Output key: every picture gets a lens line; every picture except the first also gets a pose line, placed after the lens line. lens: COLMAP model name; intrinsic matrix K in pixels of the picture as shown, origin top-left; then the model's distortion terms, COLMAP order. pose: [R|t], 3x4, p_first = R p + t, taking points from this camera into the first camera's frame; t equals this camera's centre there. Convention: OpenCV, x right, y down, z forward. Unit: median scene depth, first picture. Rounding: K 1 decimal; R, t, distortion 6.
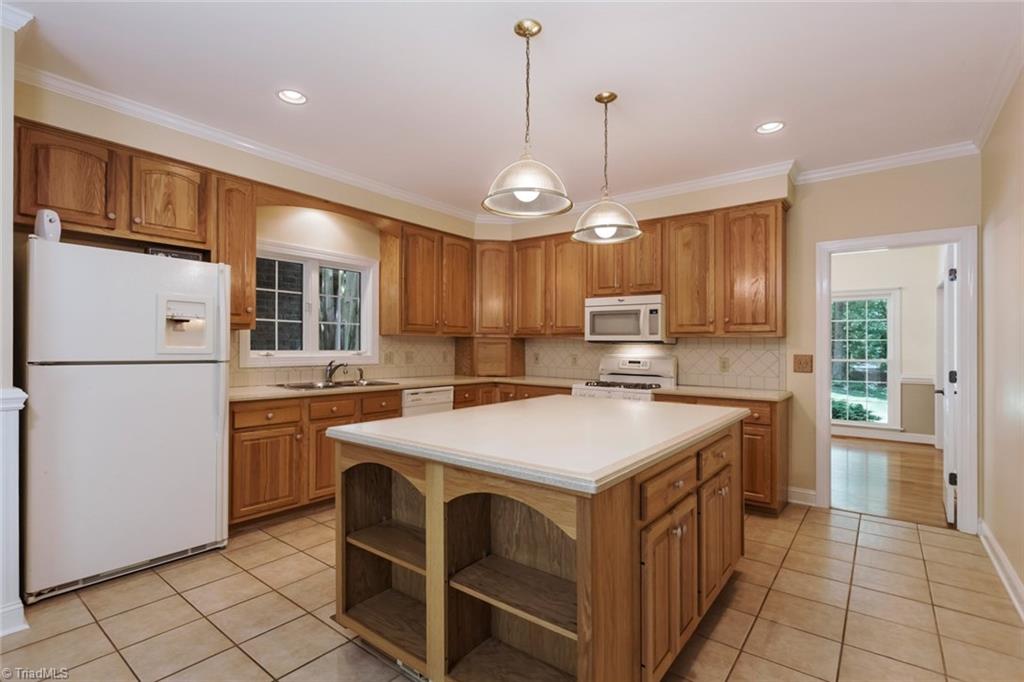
lens RADIAL K [[482.6, 0, 508.8], [0, 482.6, 343.3], [0, 0, 1]] dist [0.003342, 0.000120]
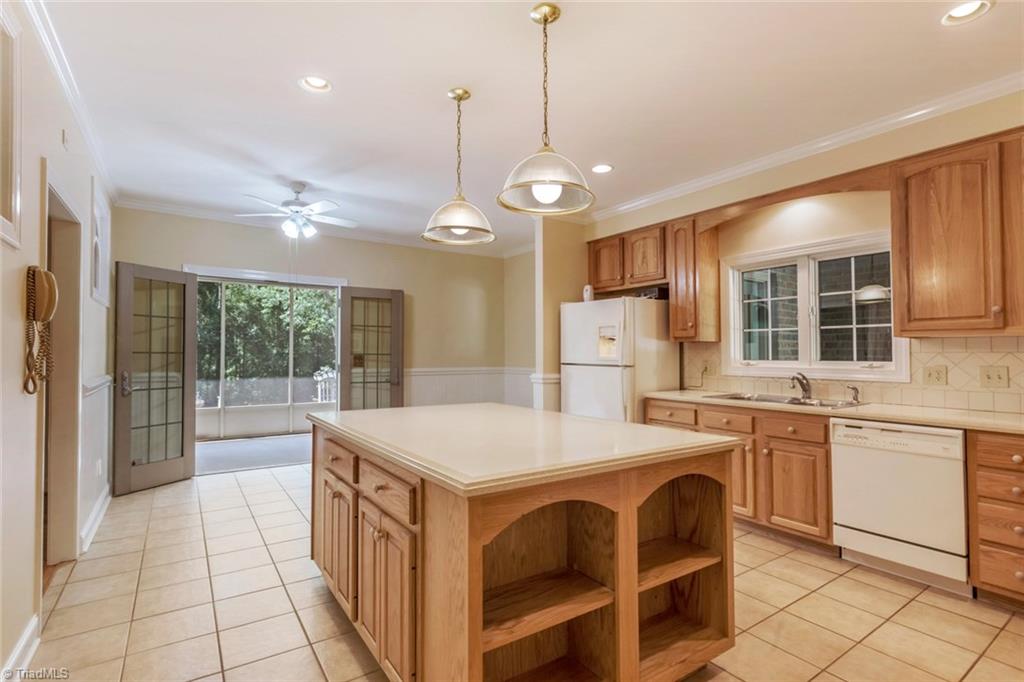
lens RADIAL K [[482.6, 0, 509.0], [0, 482.6, 342.8], [0, 0, 1]] dist [0.003342, 0.000120]
pose [[-0.303822, -0.032758, -0.952165, 0.628698], [-0.002486, 0.999433, -0.033591, 0.014716], [0.952725, -0.007839, -0.303731, 0.816044]]
